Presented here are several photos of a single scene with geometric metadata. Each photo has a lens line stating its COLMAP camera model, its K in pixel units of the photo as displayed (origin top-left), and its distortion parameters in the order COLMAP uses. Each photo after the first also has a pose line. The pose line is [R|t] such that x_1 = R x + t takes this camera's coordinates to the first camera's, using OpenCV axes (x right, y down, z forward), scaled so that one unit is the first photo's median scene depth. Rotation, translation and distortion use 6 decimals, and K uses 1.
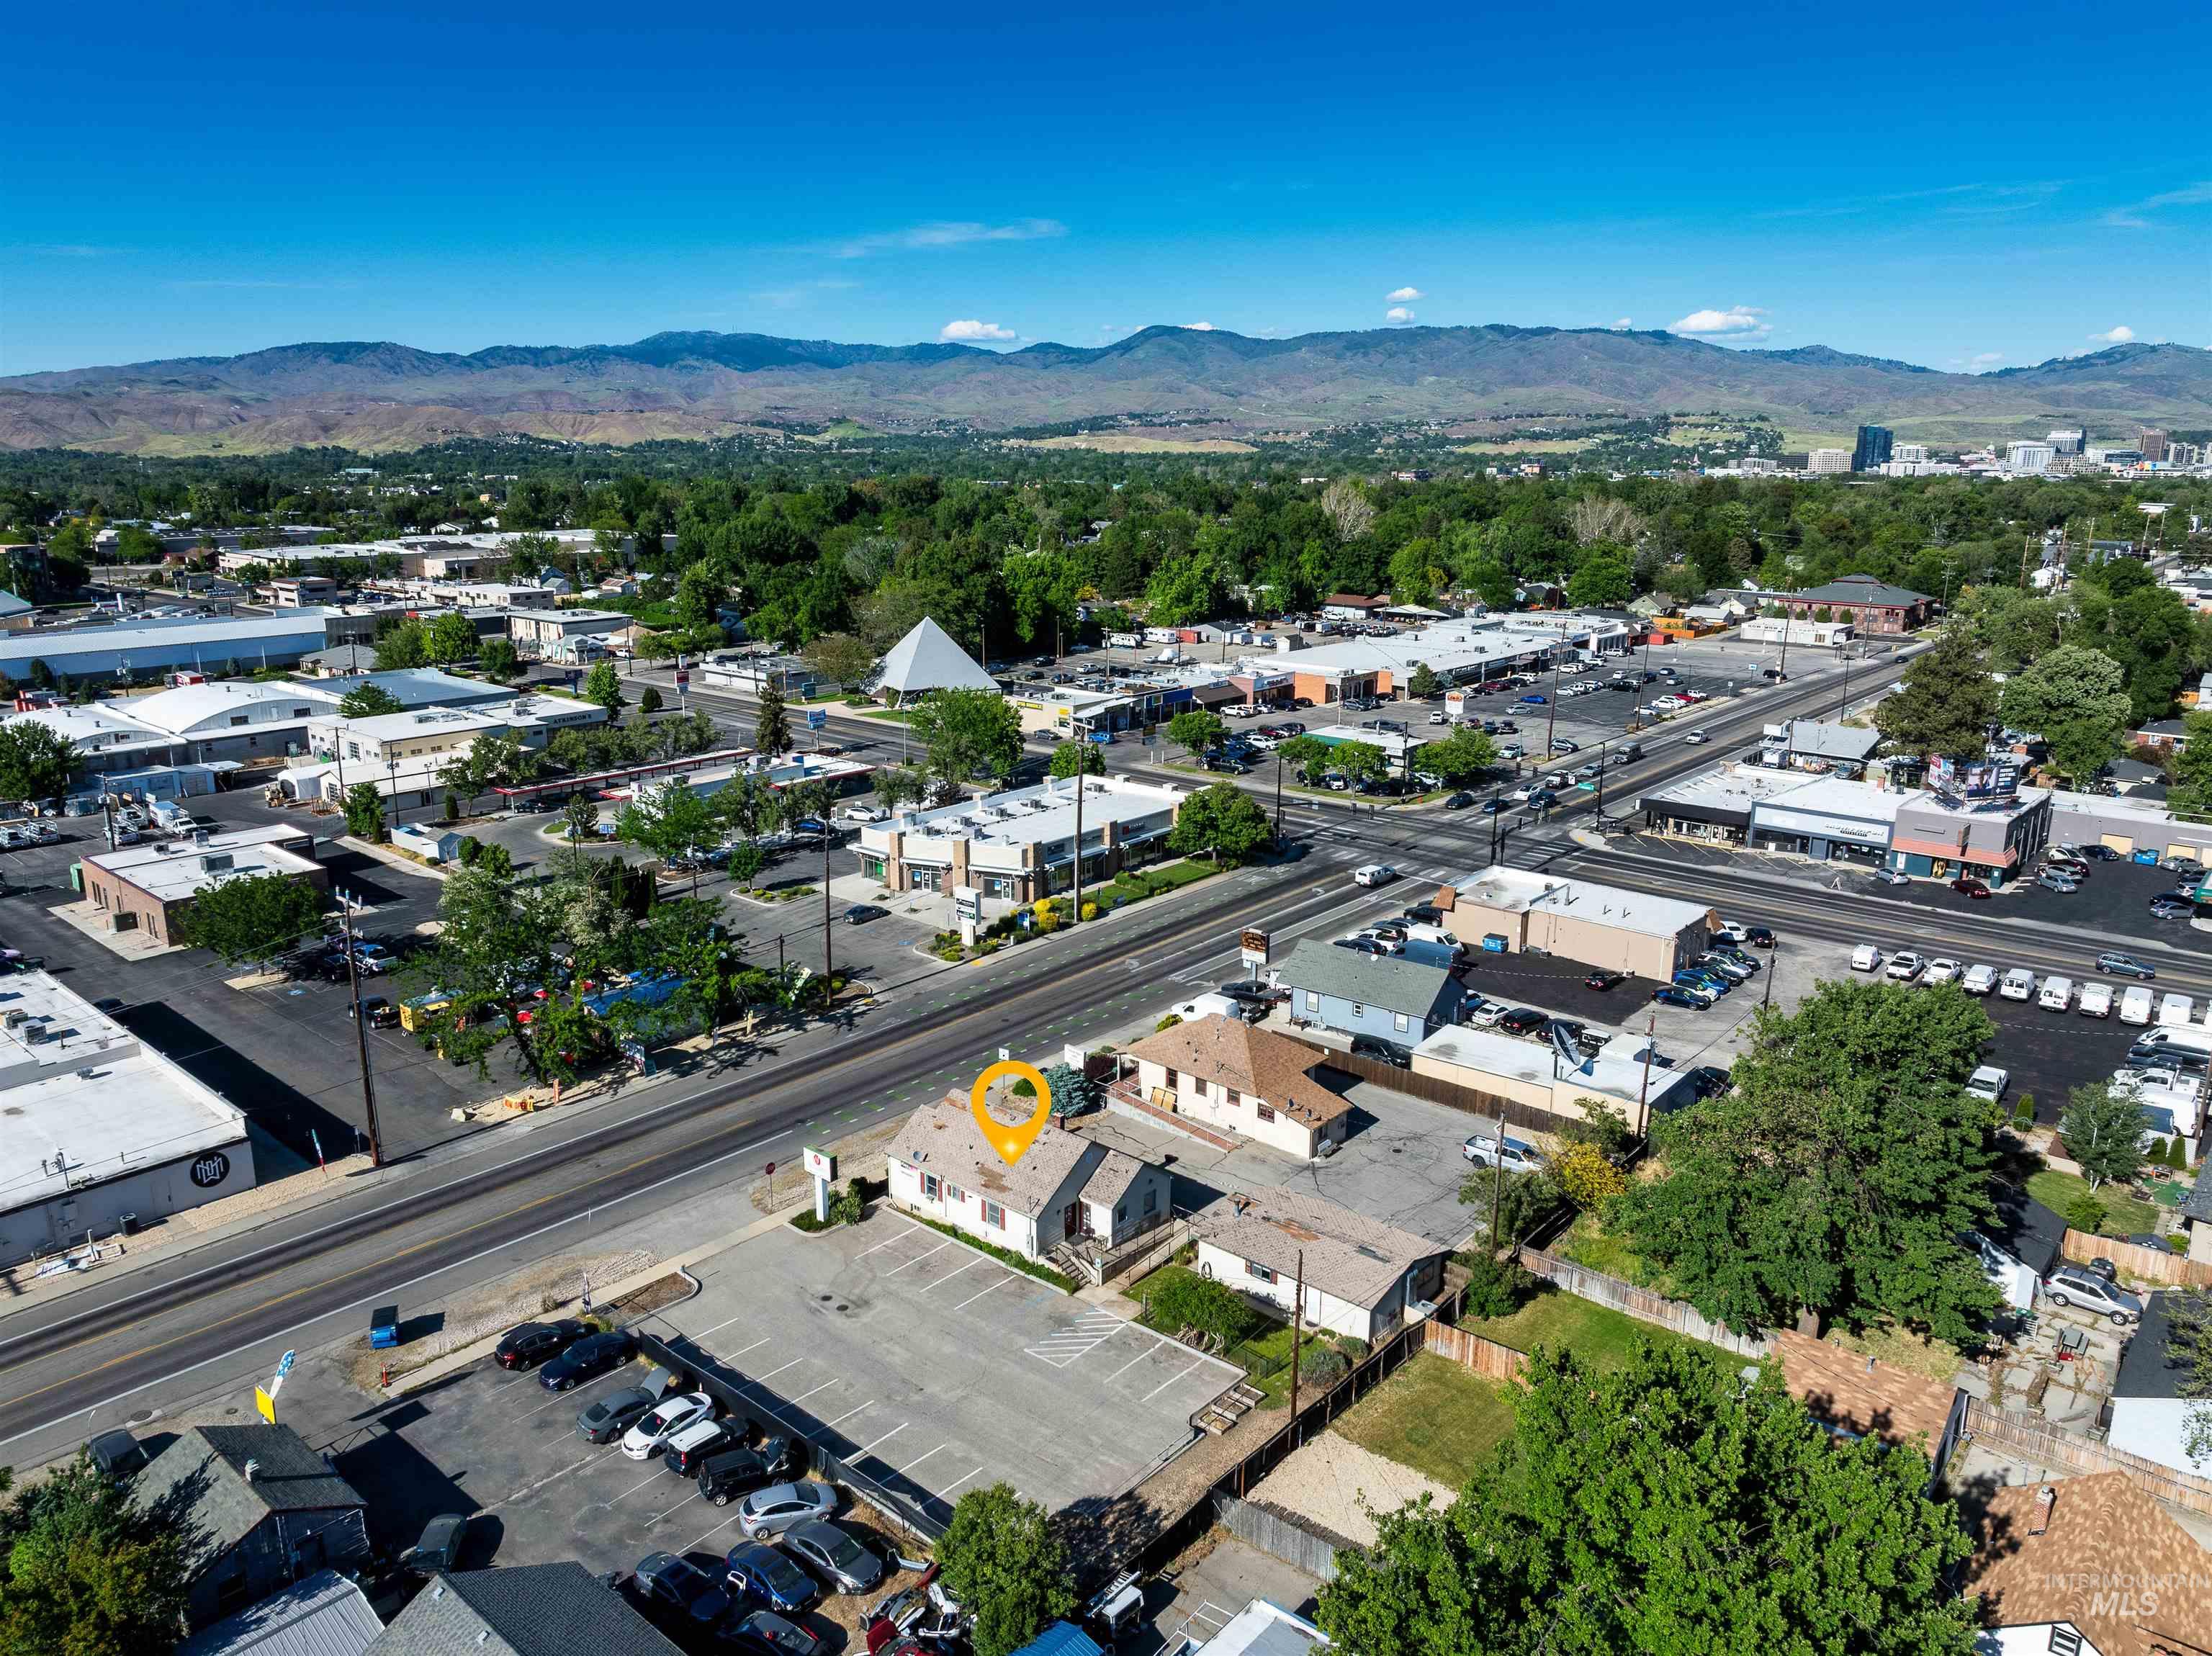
lens RADIAL K [[1577.1, 0, 1103.5], [0, 1577.1, 787.1], [0, 0, 1]] dist [-0.040441, 0.001730]
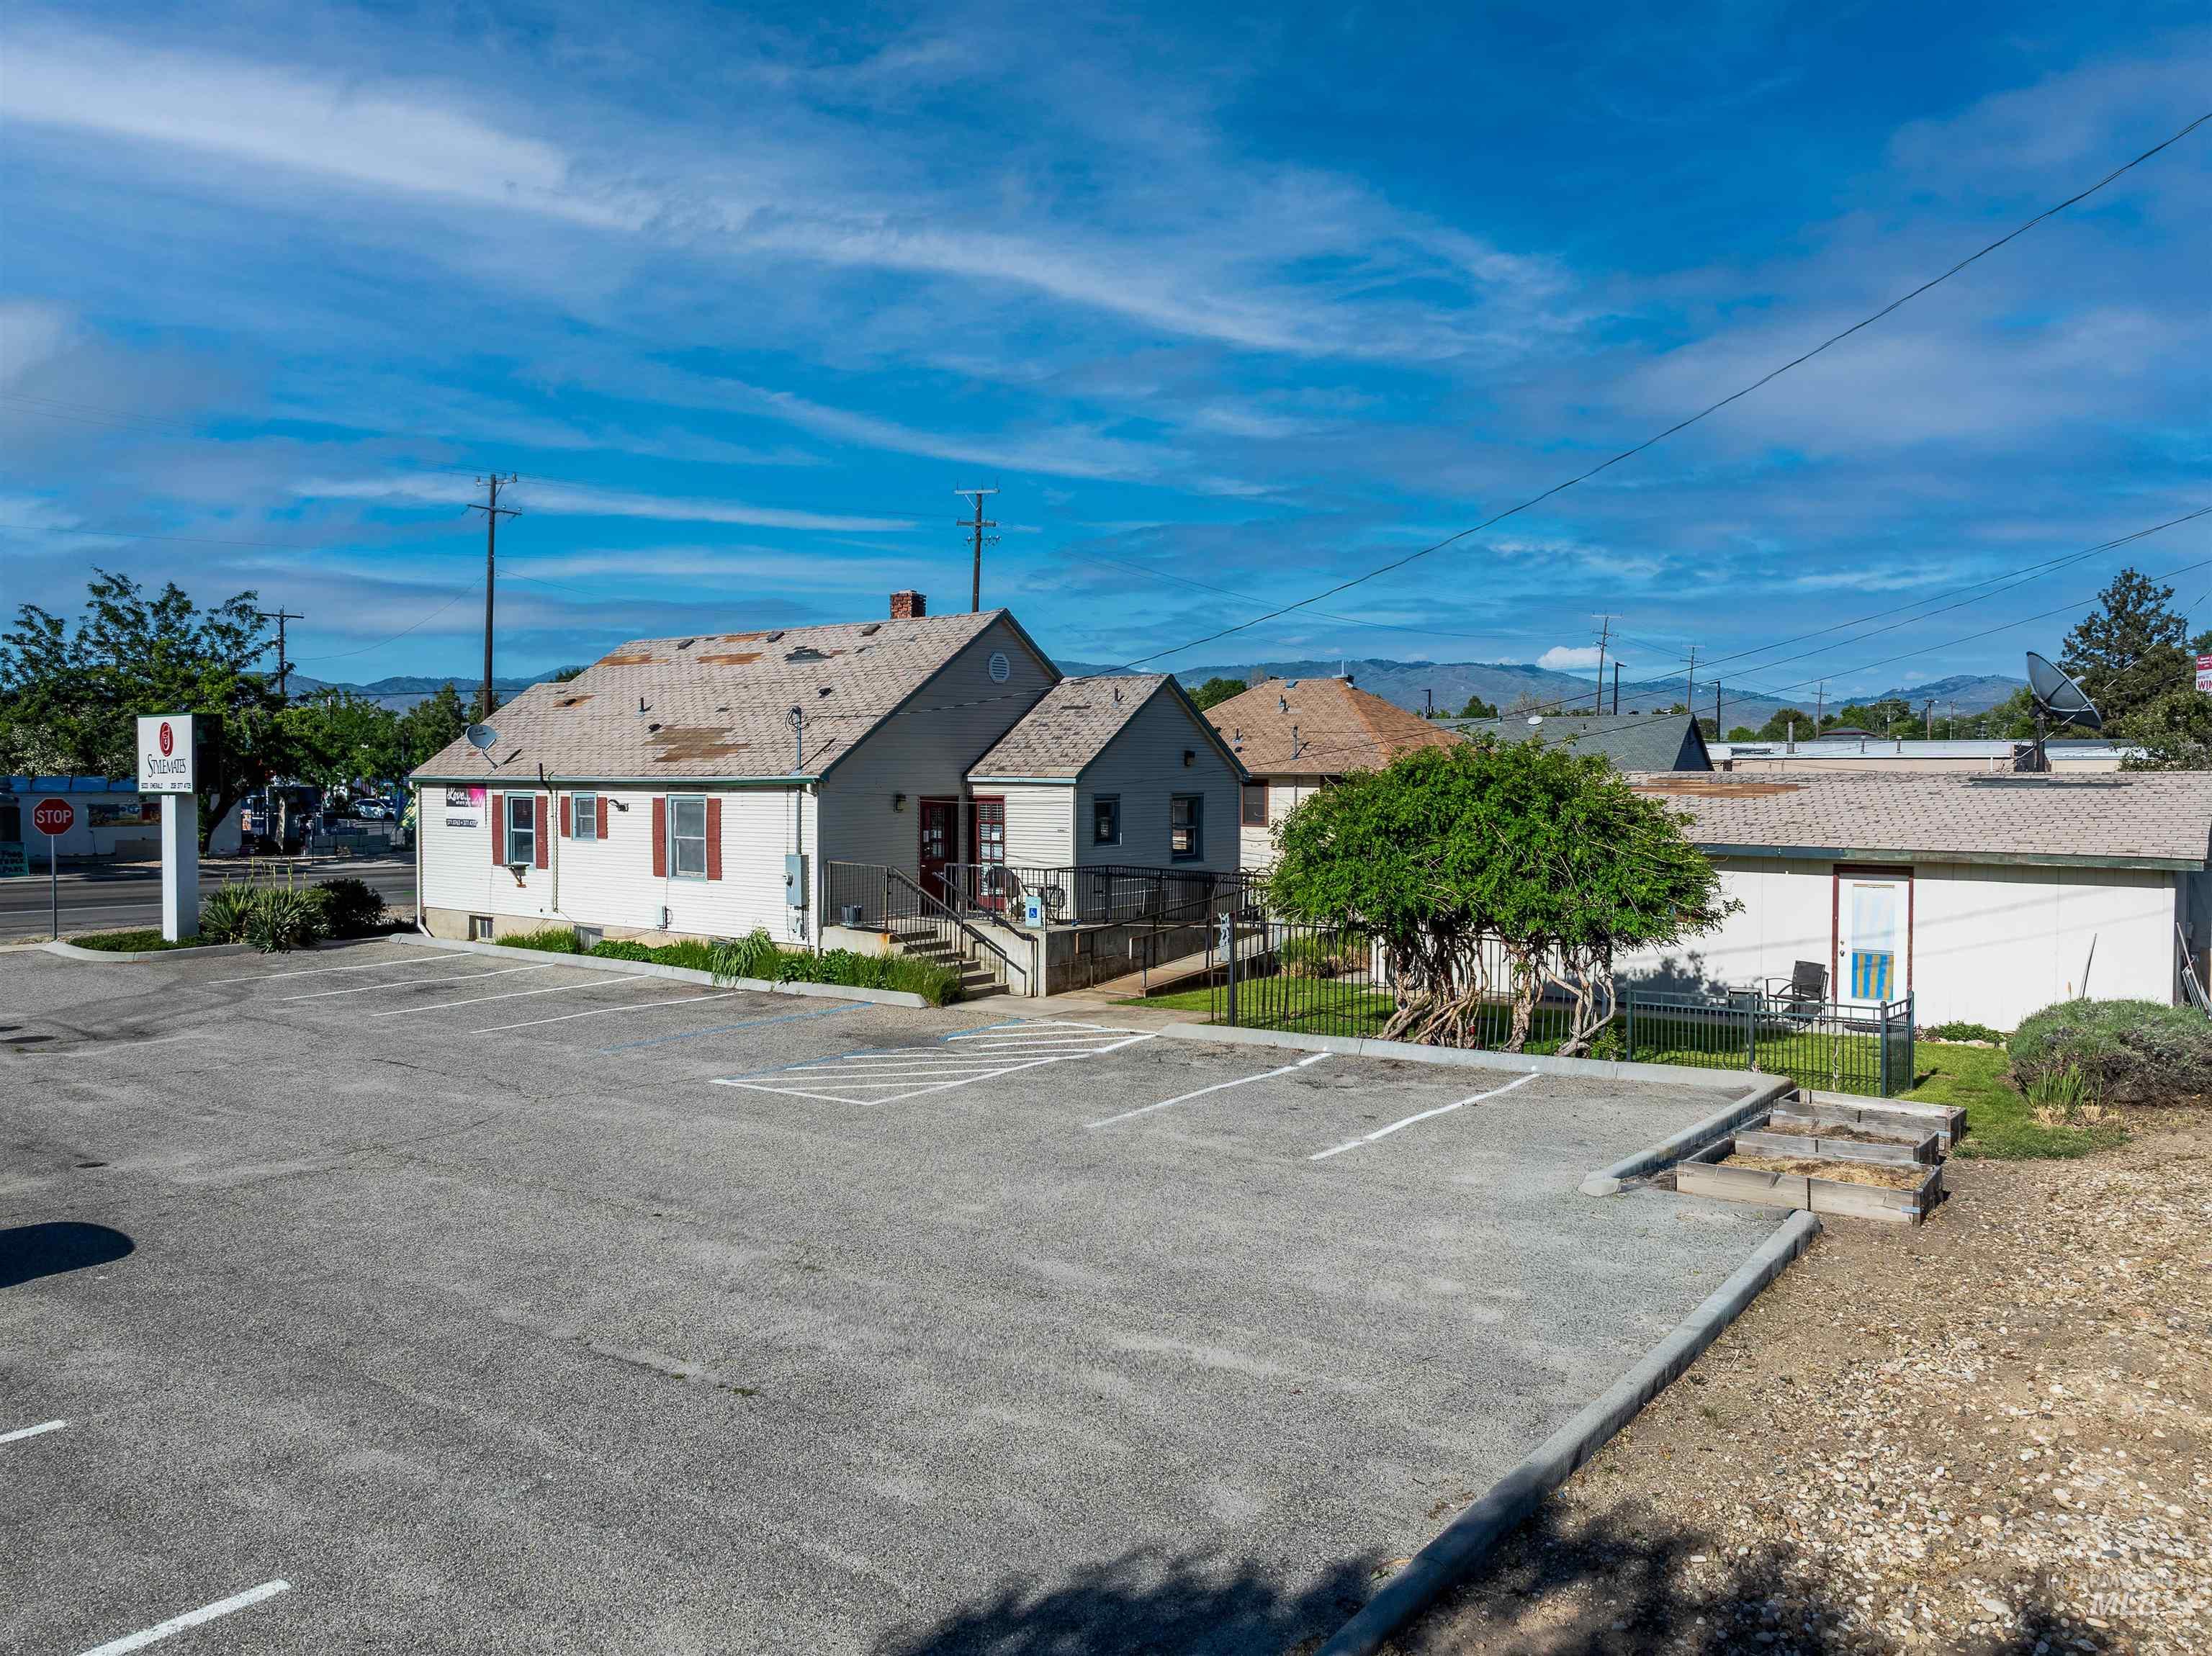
lens RADIAL K [[1577.1, 0, 1103.5], [0, 1577.1, 787.1], [0, 0, 1]] dist [-0.040441, 0.001730]
pose [[0.997876, -0.011337, 0.064150, -0.008557], [0.024266, 0.978560, -0.204529, 0.328745], [-0.060456, 0.205651, 0.976756, 0.696004]]
